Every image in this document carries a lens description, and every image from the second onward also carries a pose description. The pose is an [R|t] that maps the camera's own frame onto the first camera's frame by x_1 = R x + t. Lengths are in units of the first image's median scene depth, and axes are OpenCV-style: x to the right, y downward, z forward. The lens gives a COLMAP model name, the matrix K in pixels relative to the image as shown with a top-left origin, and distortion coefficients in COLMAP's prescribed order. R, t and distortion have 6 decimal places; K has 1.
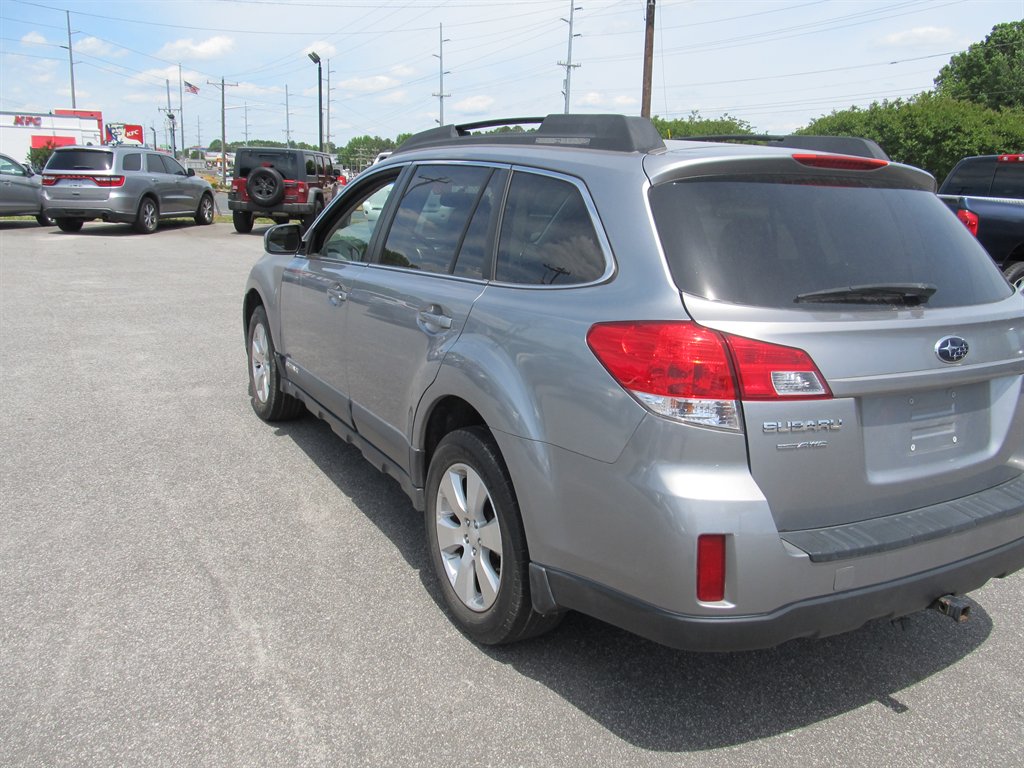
lens RADIAL K [[850.9, 0, 512.0], [0, 850.9, 384.0], [0, 0, 1]] dist [-0.044550, 0.009771]
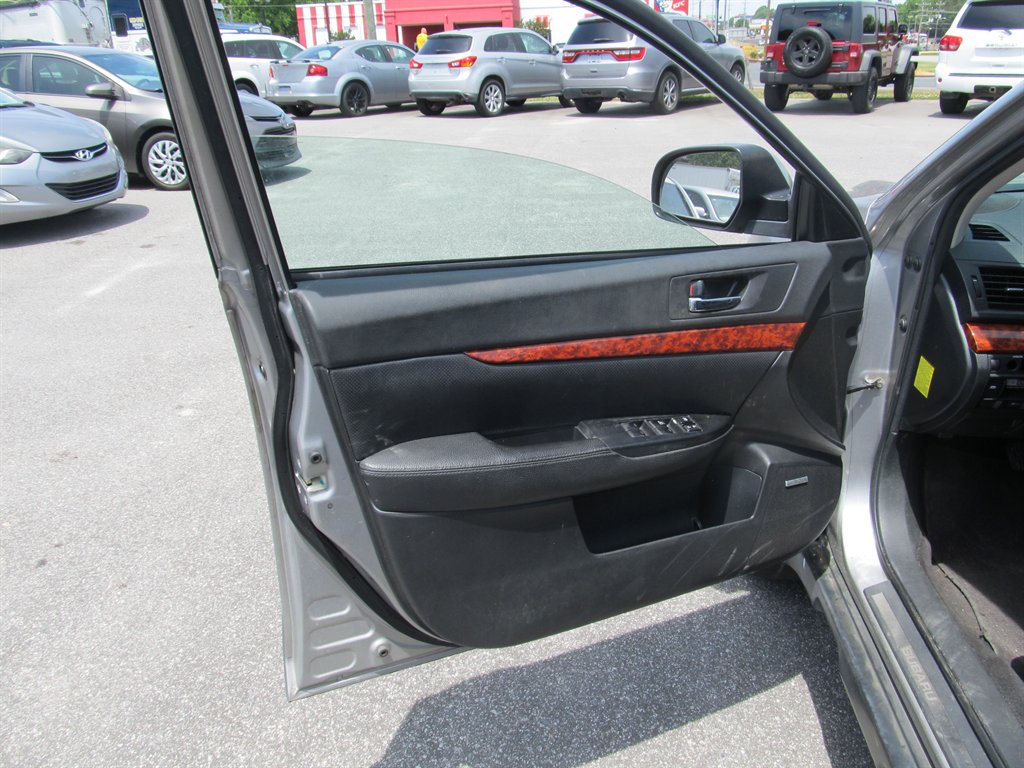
lens RADIAL K [[850.9, 0, 512.0], [0, 850.9, 384.0], [0, 0, 1]] dist [-0.044550, 0.009771]
pose [[0.826560, 0.146394, -0.543478, -0.043373], [-0.067202, 0.984344, 0.162942, -0.034142], [0.558823, -0.098159, 0.823457, 0.154201]]
